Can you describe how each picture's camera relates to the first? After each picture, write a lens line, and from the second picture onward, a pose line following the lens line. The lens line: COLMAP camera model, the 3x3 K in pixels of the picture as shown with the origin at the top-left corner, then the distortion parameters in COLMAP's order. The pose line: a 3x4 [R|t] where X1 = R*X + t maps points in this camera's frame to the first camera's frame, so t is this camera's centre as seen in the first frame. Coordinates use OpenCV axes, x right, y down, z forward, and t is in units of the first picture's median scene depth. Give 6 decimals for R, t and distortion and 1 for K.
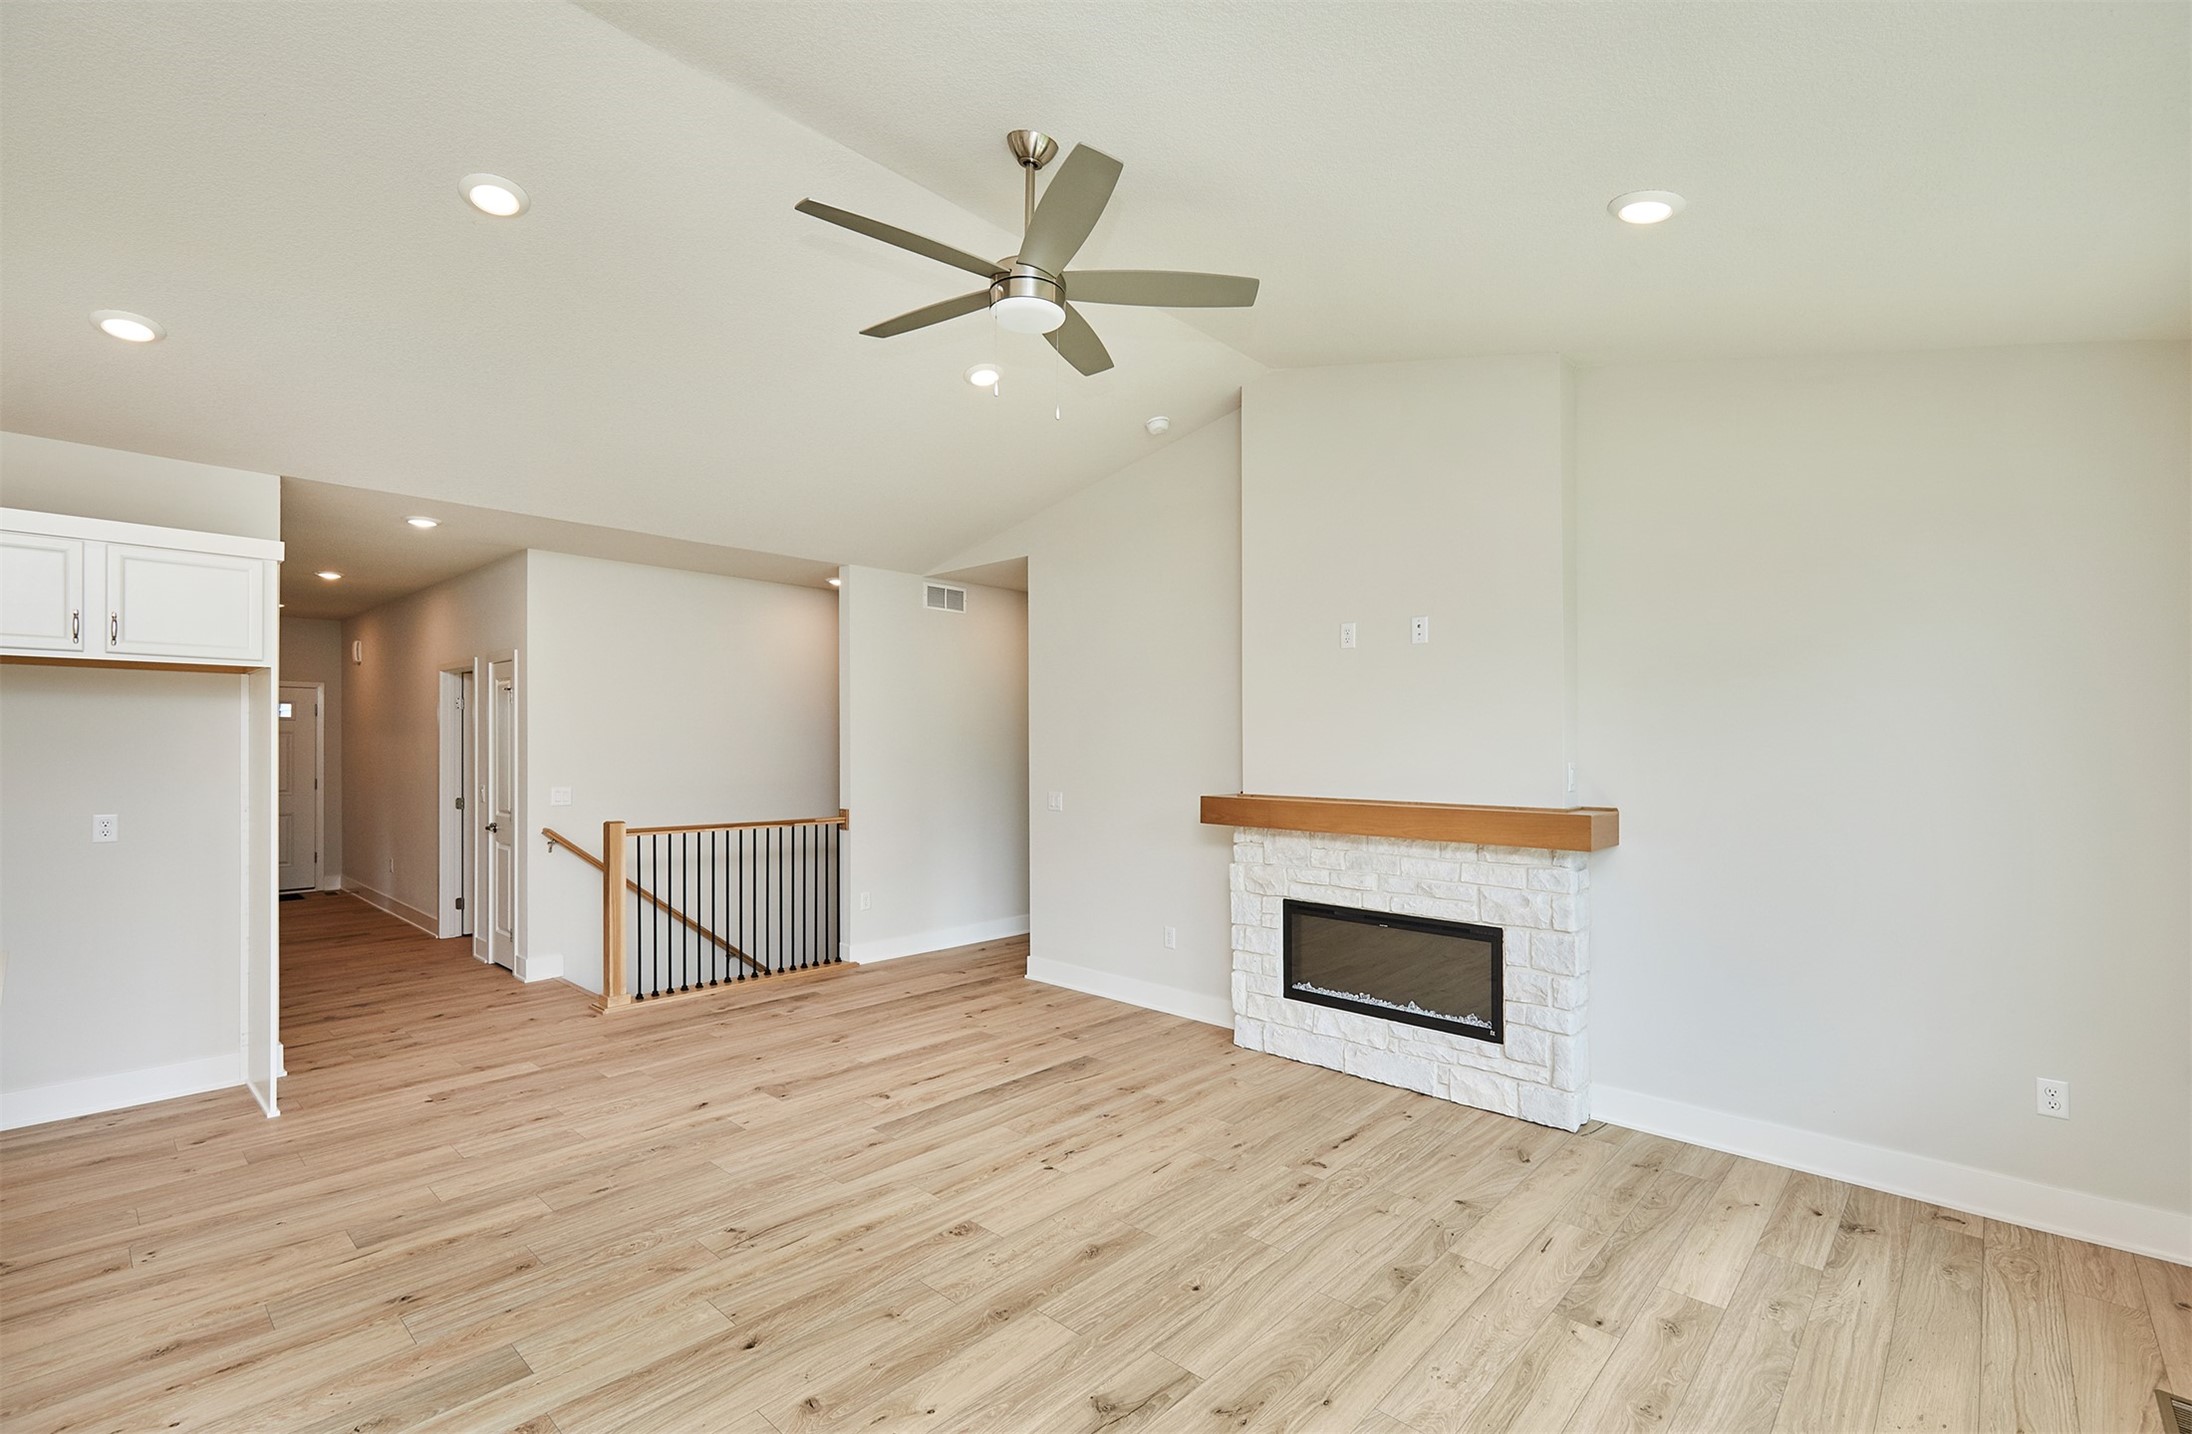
lens RADIAL K [[978.5, 0, 1096.3], [0, 978.5, 729.1], [0, 0, 1]] dist [0.001980, 0.000071]
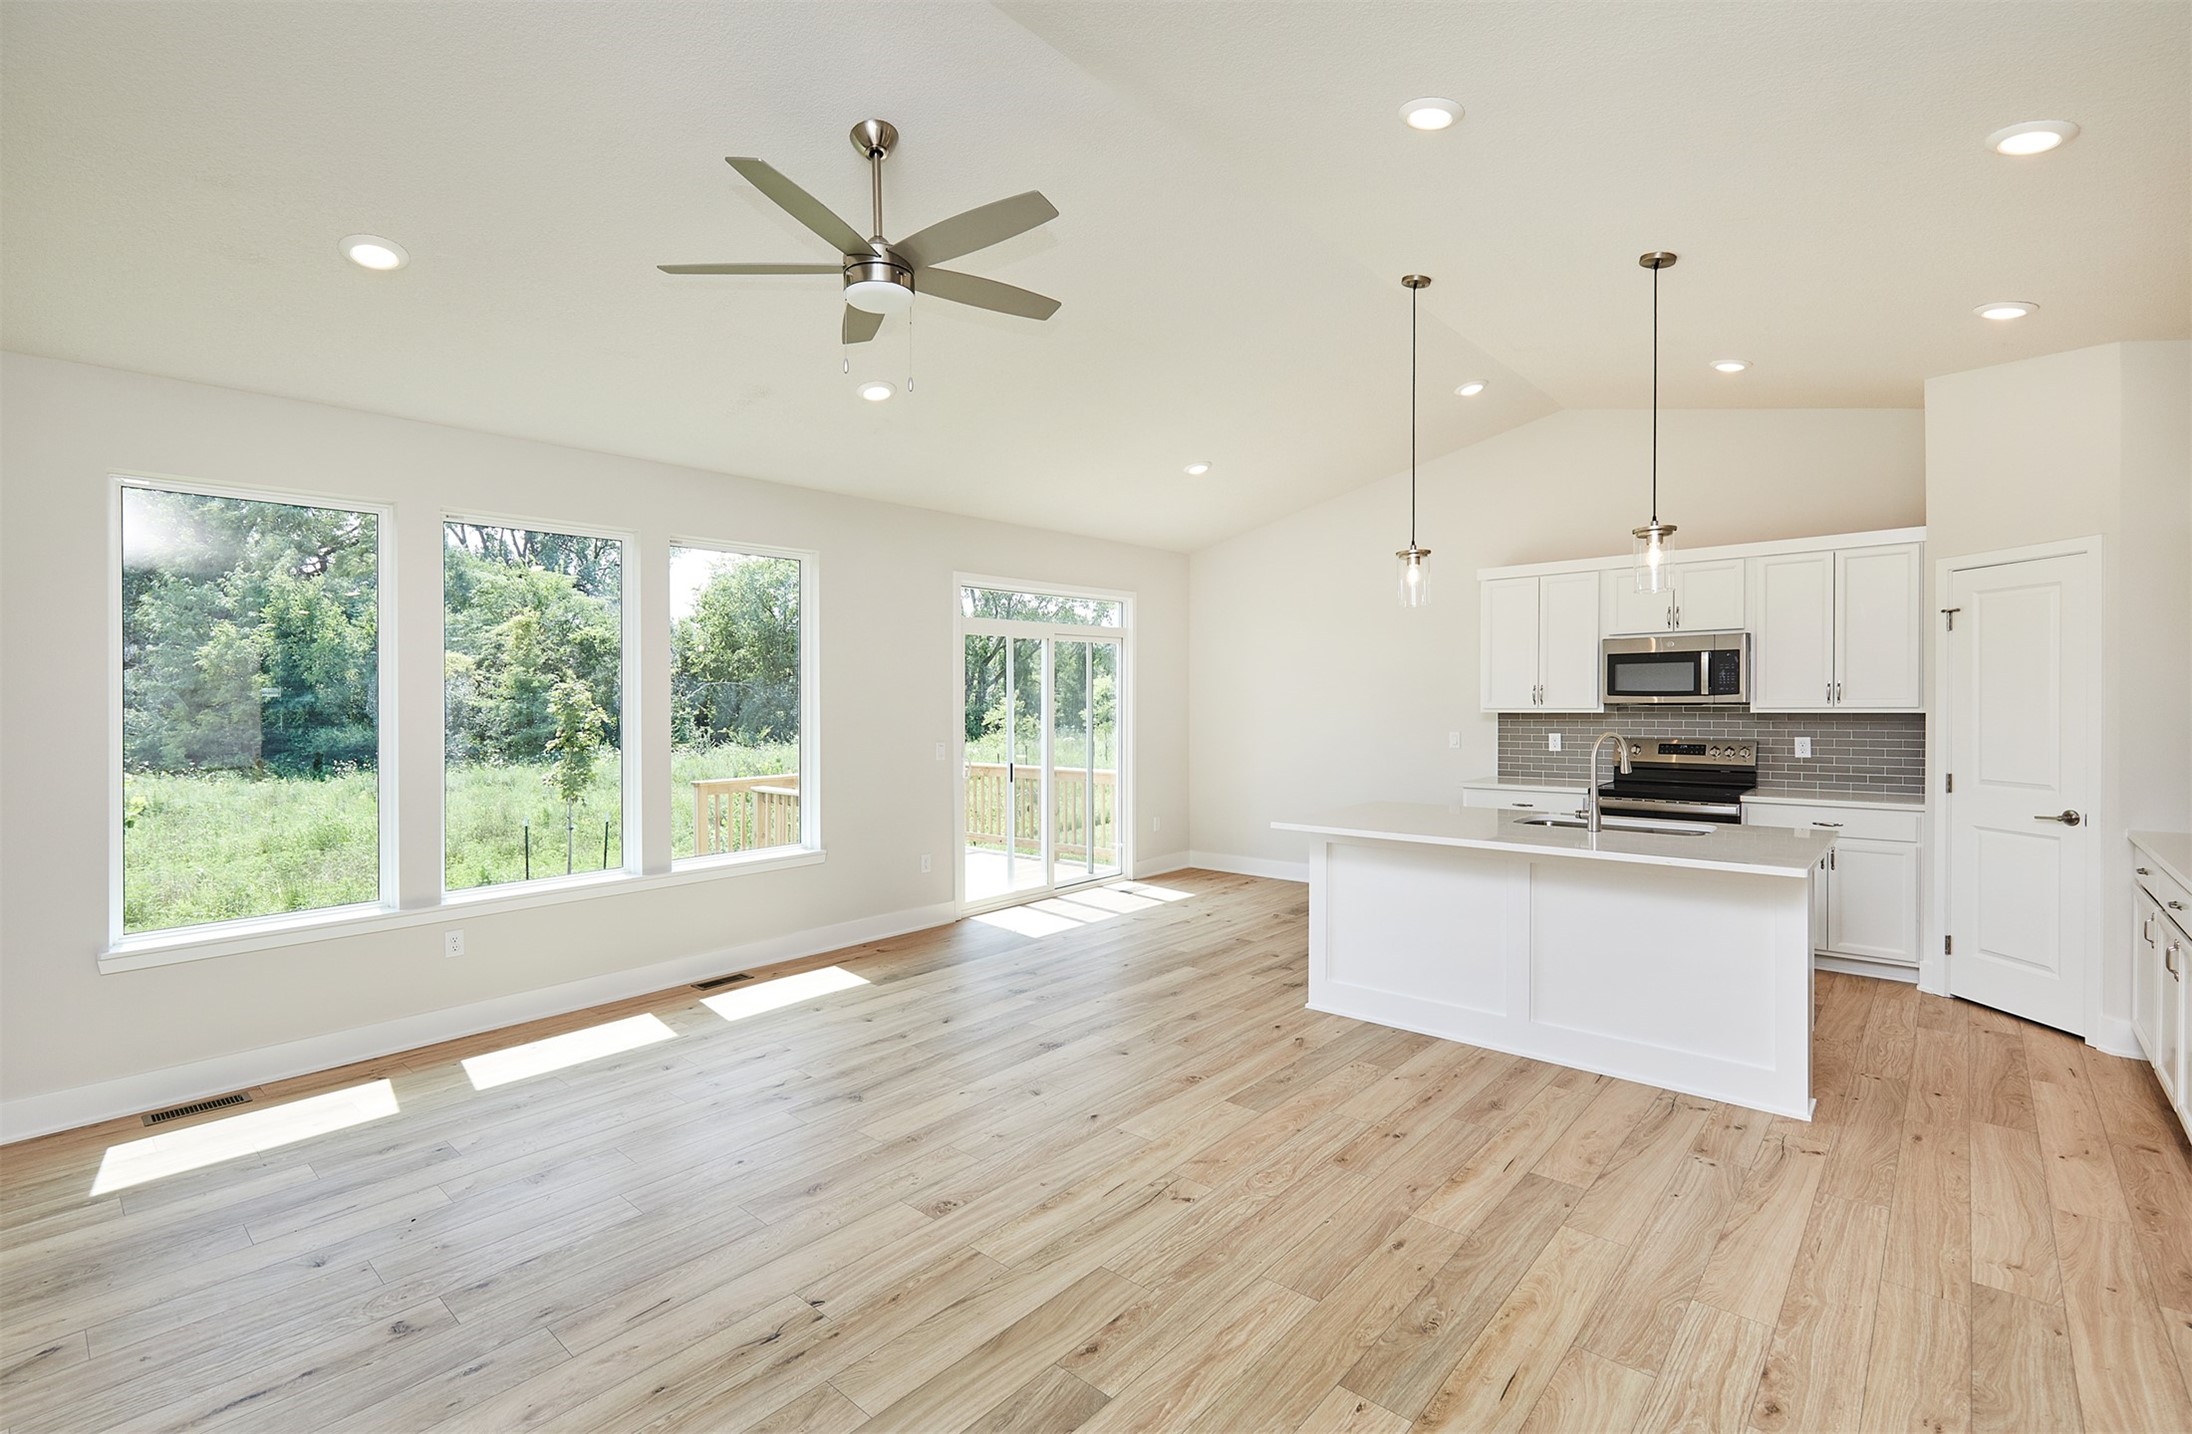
lens RADIAL K [[978.5, 0, 1091.0], [0, 978.5, 713.0], [0, 0, 1]] dist [0.001980, 0.000071]
pose [[-0.999867, 0.008743, -0.013732, -0.270341], [0.008763, 0.999961, -0.001416, 0.041973], [0.013719, -0.001537, -0.999905, 1.941997]]
